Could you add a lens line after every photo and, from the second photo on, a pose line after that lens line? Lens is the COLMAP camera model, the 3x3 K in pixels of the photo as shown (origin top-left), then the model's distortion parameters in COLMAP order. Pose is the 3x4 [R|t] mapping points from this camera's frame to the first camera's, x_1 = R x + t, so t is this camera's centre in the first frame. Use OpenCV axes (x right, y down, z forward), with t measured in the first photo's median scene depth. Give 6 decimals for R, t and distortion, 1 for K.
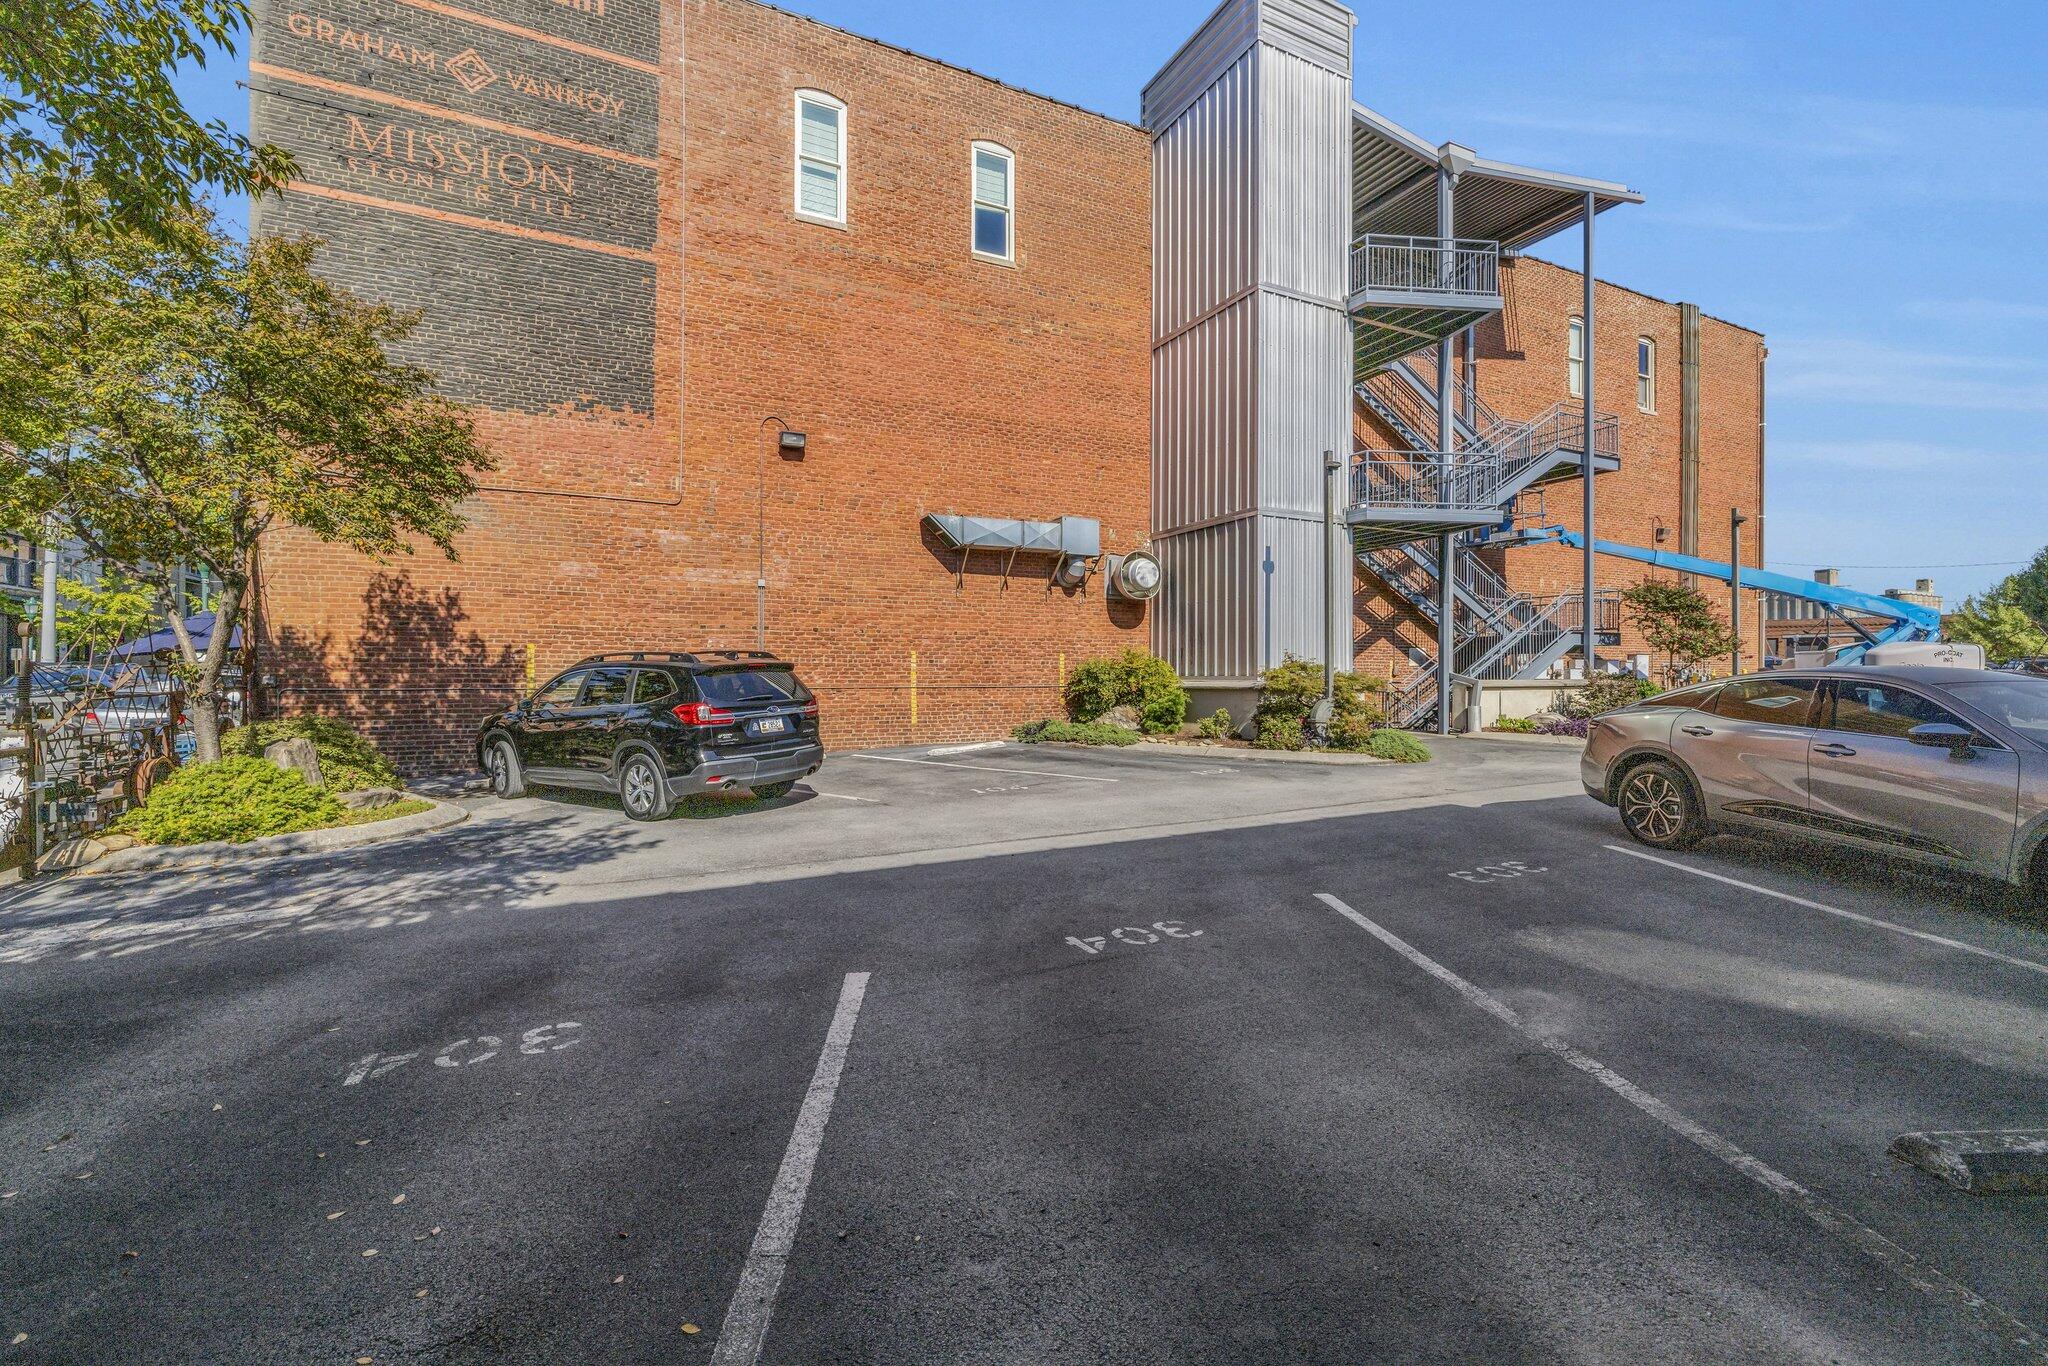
lens RADIAL K [[872.2, 0, 1032.5], [0, 872.2, 681.1], [0, 0, 1]] dist [0.003036, 0.000706]
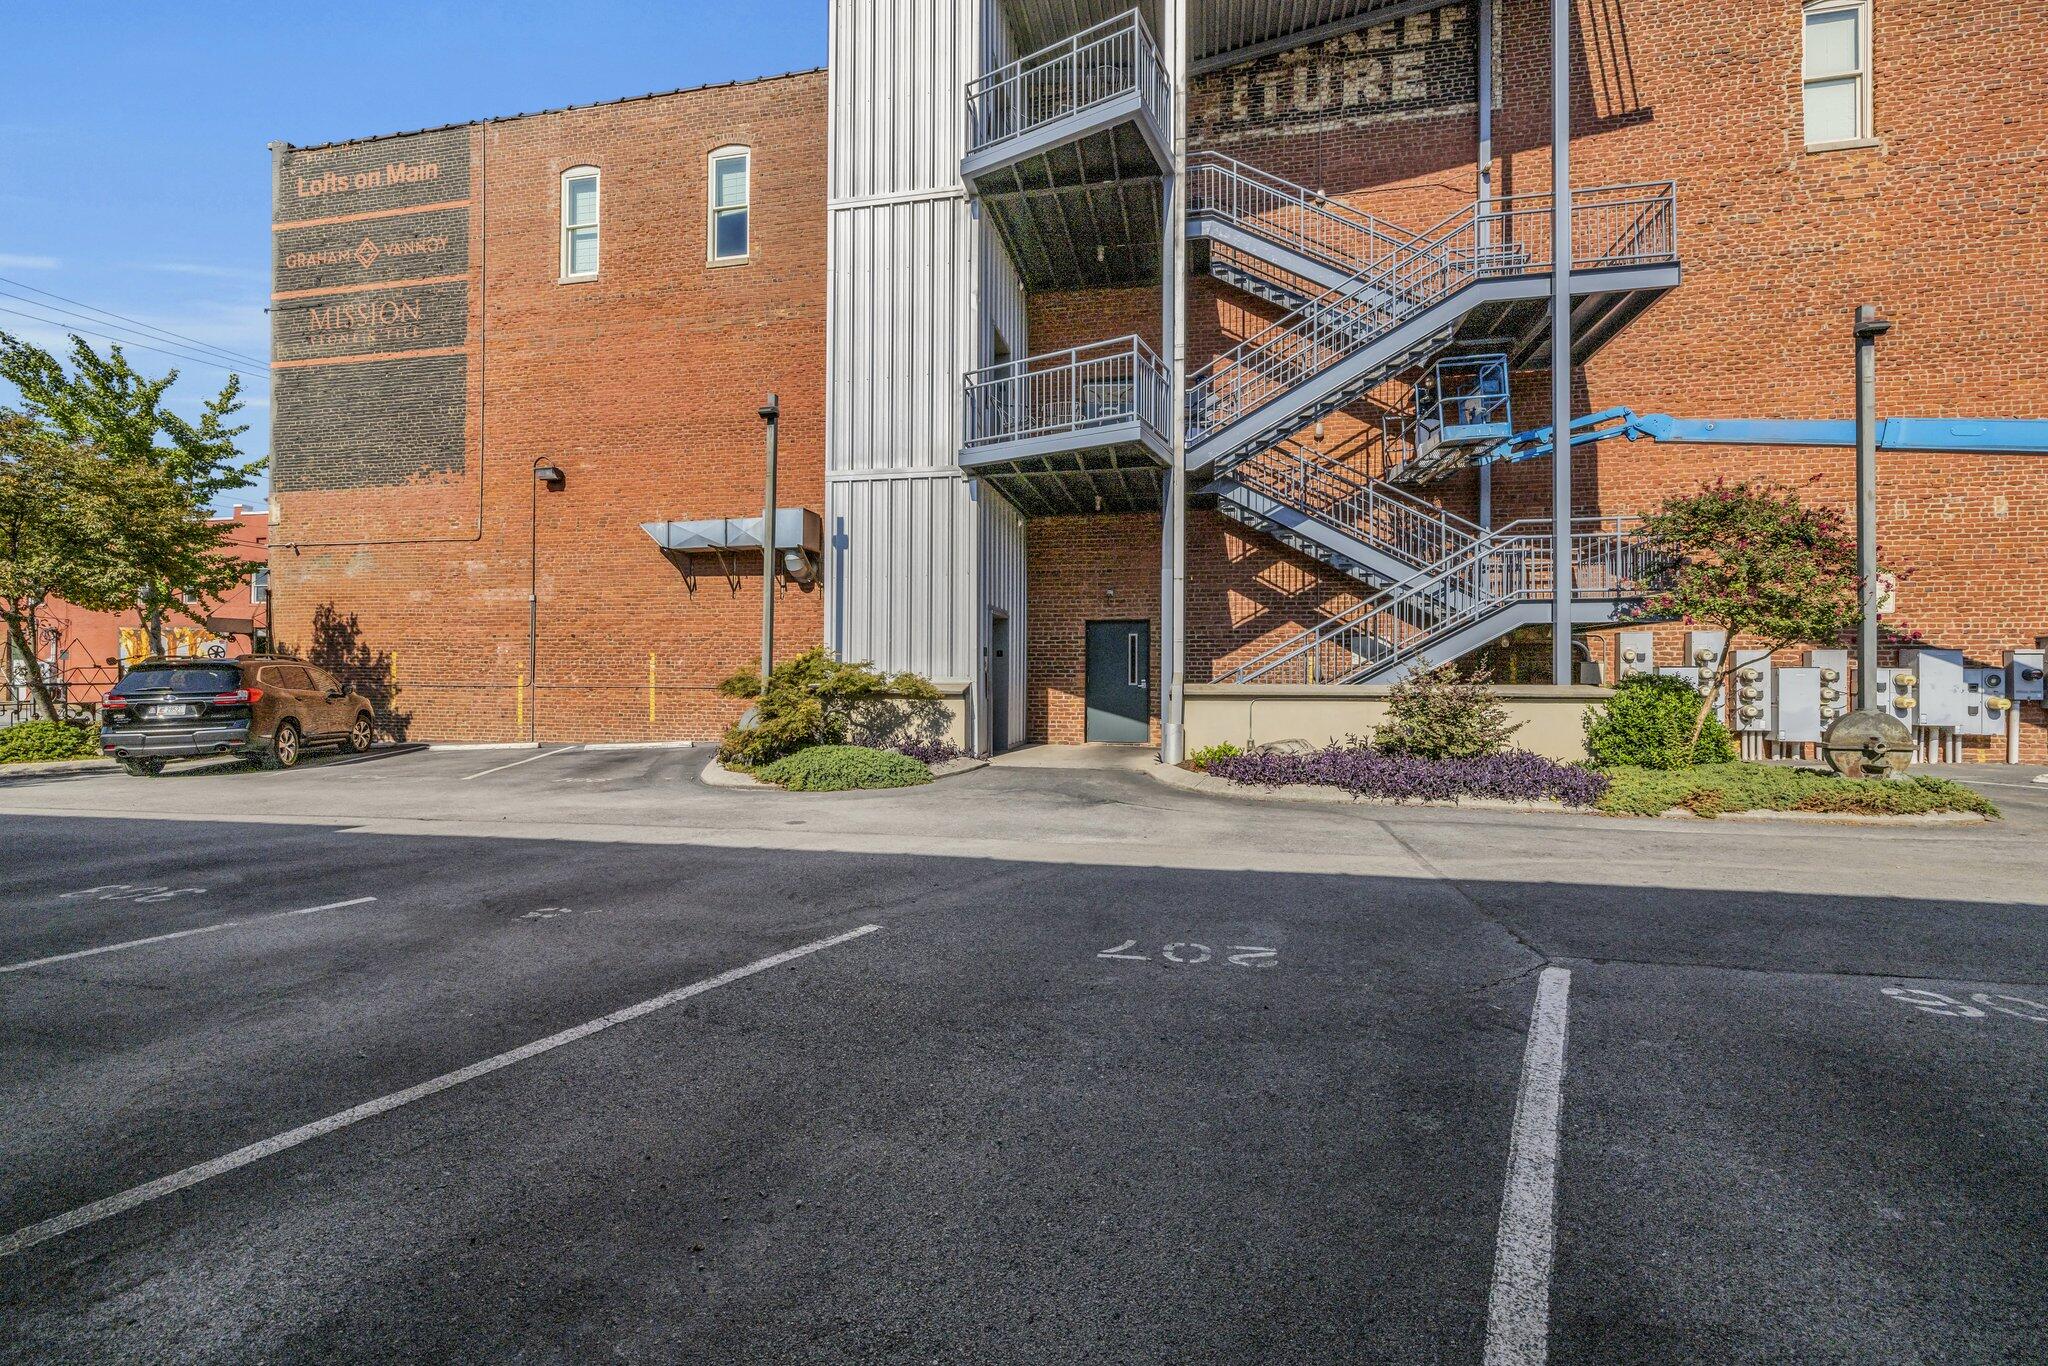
lens RADIAL K [[872.2, 0, 1030.6], [0, 872.2, 680.8], [0, 0, 1]] dist [0.003036, 0.000706]
pose [[0.780601, 0.003420, -0.625020, 0.940778], [-0.009044, 0.999942, -0.005824, 0.001656], [0.624964, 0.010198, 0.780587, 0.482304]]
